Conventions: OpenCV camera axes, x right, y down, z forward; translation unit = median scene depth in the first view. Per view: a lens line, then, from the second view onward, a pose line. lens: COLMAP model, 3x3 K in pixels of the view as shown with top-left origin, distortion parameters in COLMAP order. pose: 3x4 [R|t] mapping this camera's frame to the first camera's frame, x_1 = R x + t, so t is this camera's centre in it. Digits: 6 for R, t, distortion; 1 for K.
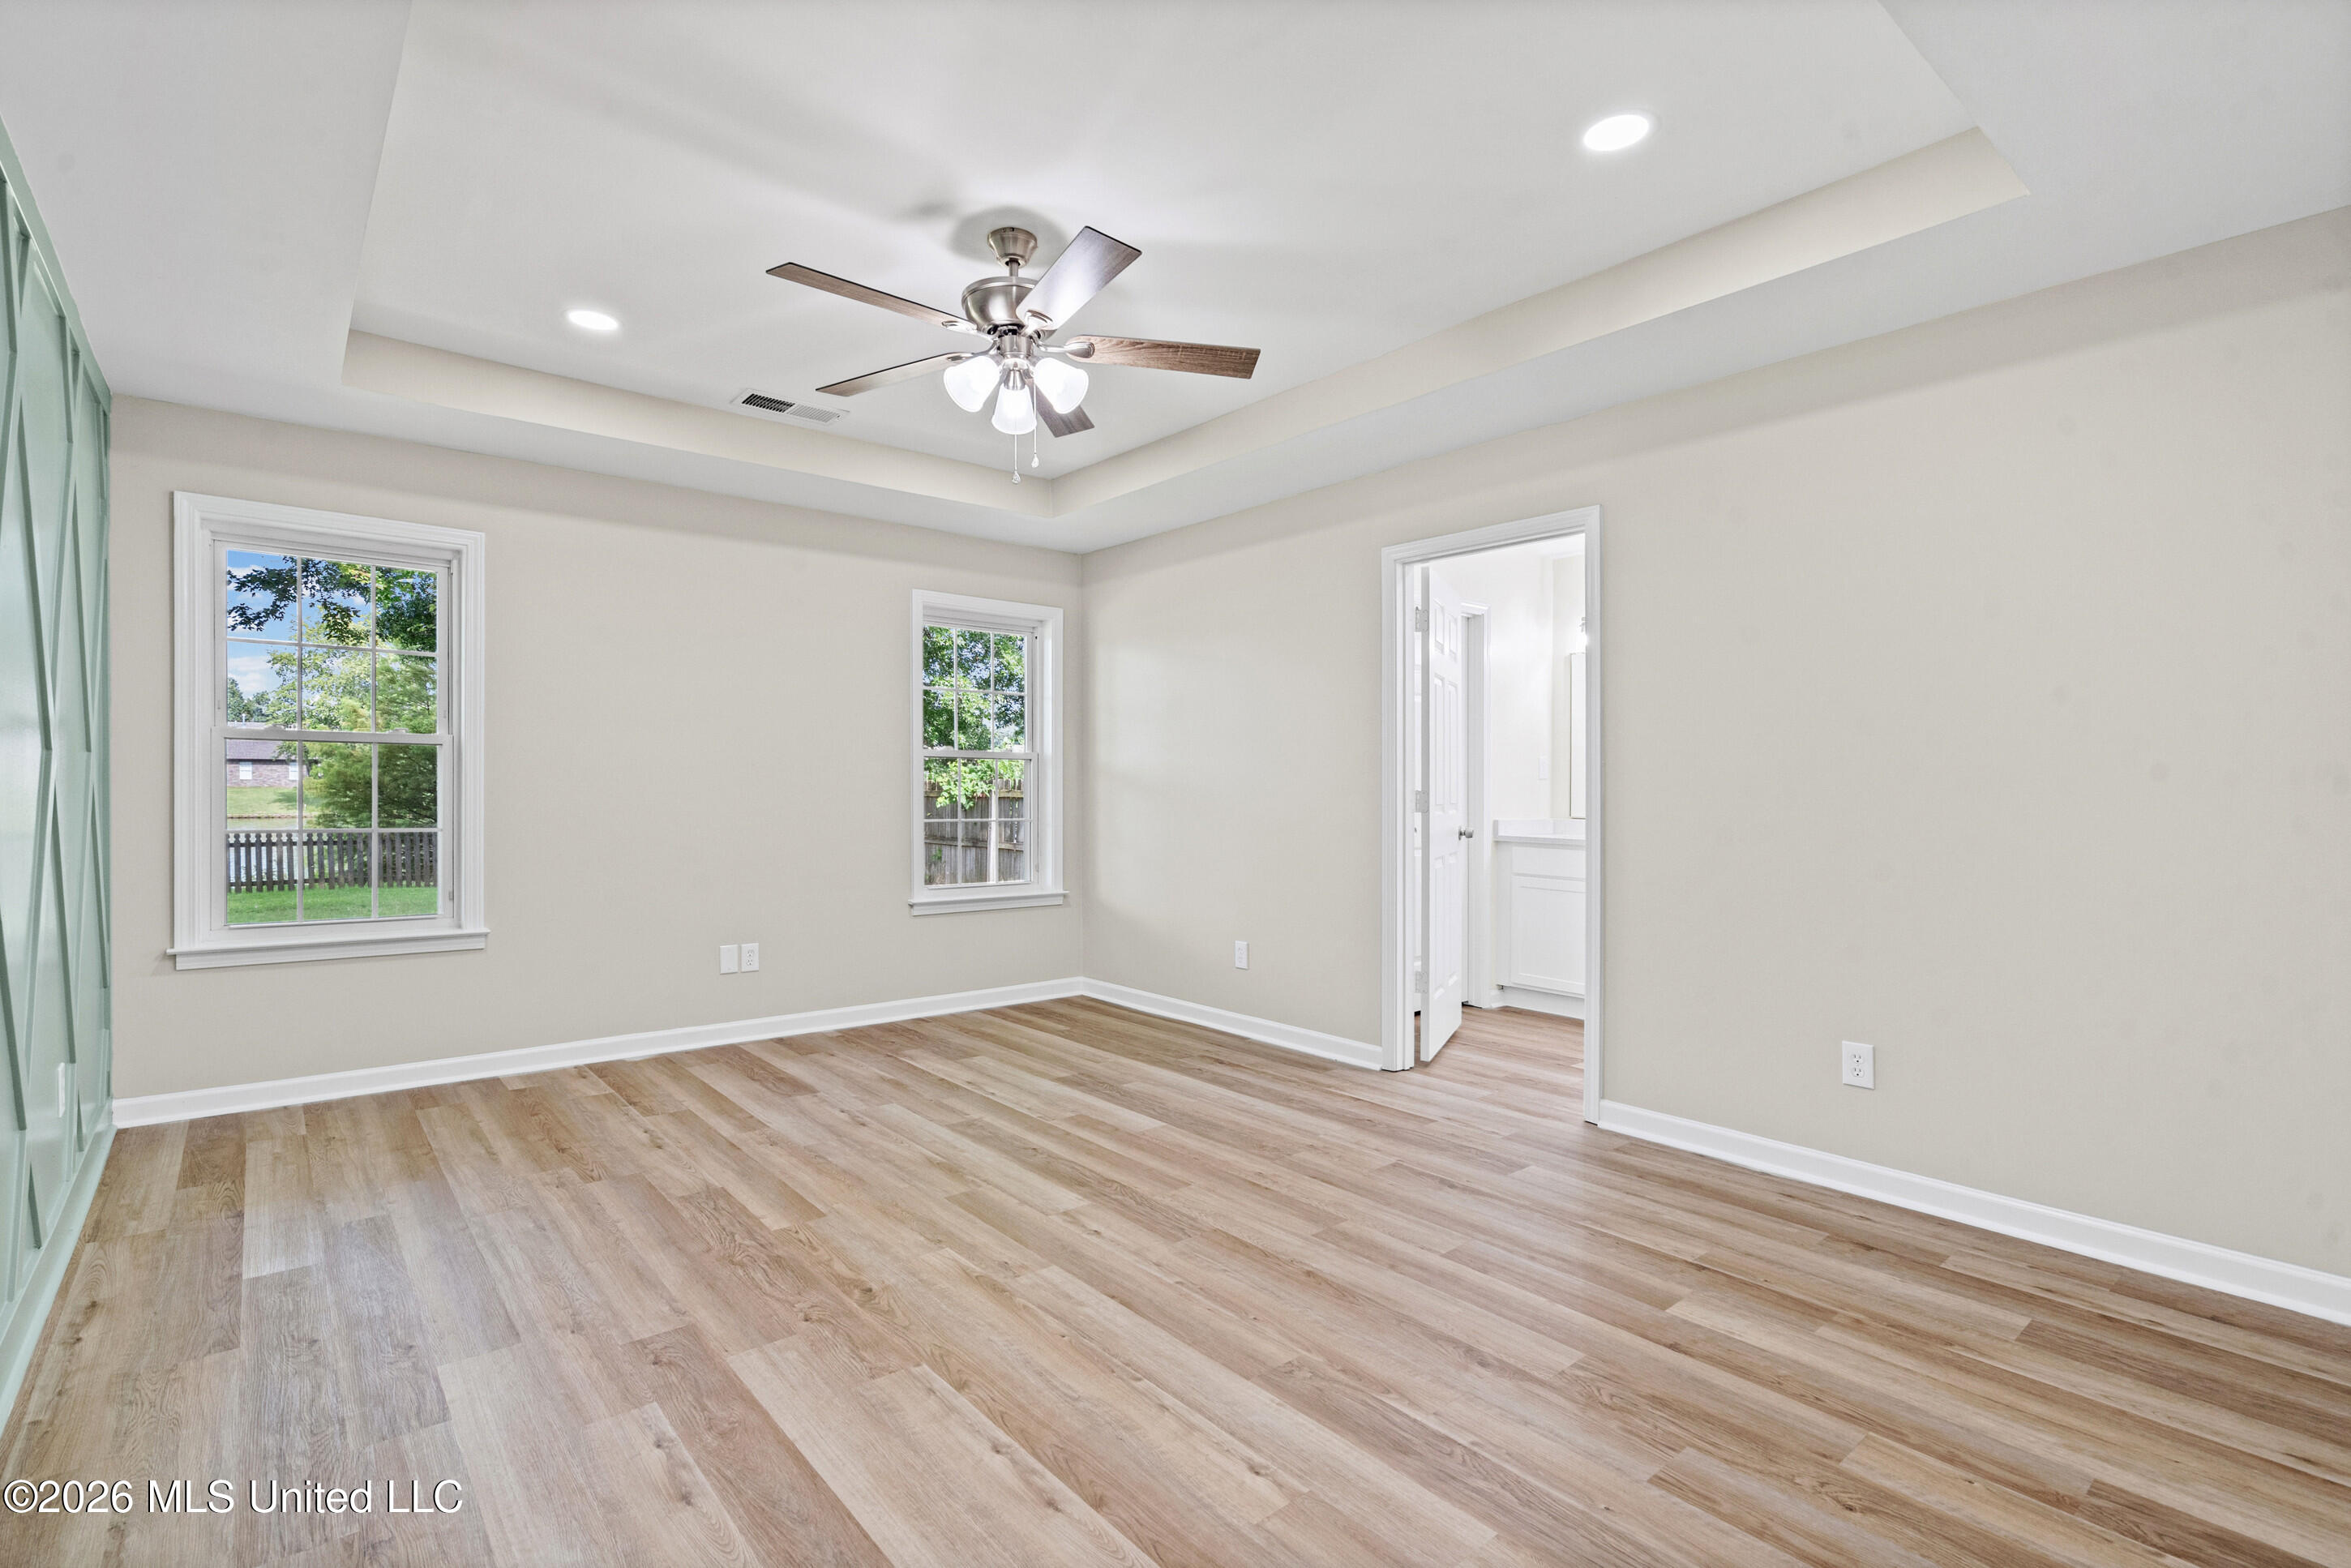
lens RADIAL K [[1084.4, 0, 1177.8], [0, 1084.4, 787.5], [0, 0, 1]] dist [-0.004373, 0.000874]
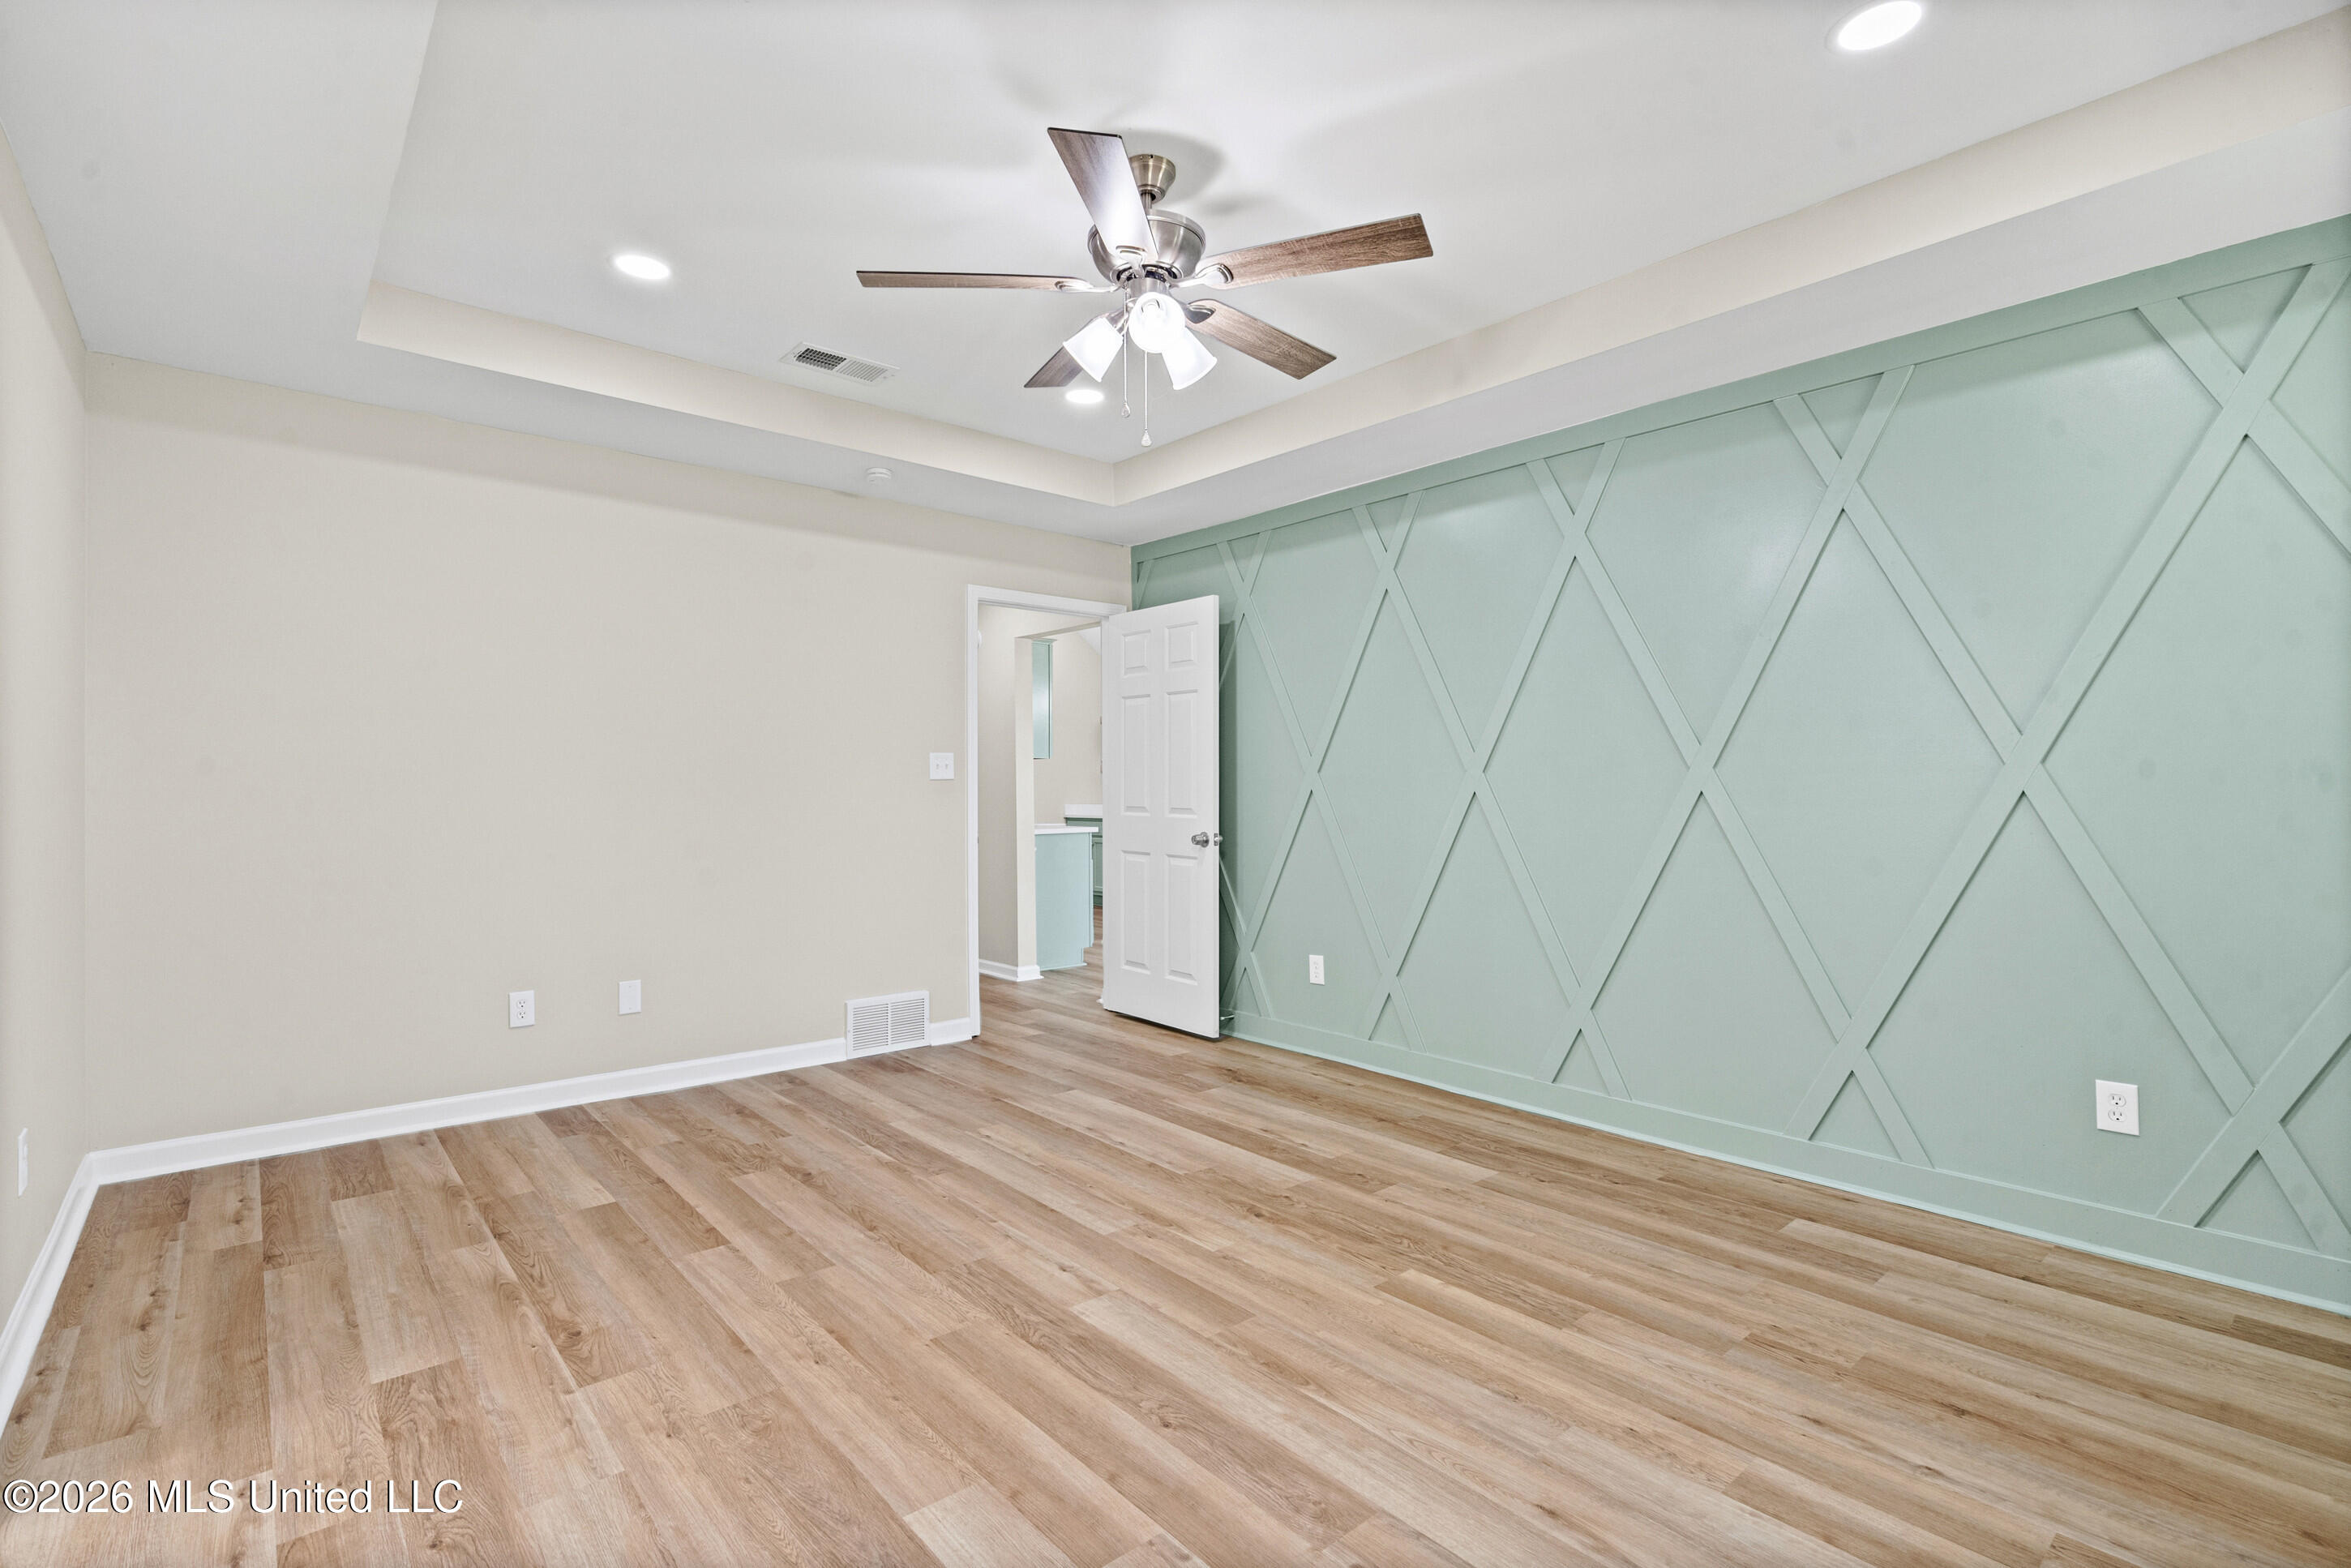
lens RADIAL K [[1084.4, 0, 1172.9], [0, 1084.4, 785.5], [0, 0, 1]] dist [-0.004373, 0.000874]
pose [[-0.999915, -0.008542, -0.009823, -0.158541], [-0.008529, 0.999963, -0.001323, -0.004869], [0.009834, -0.001239, -0.999951, 1.962086]]
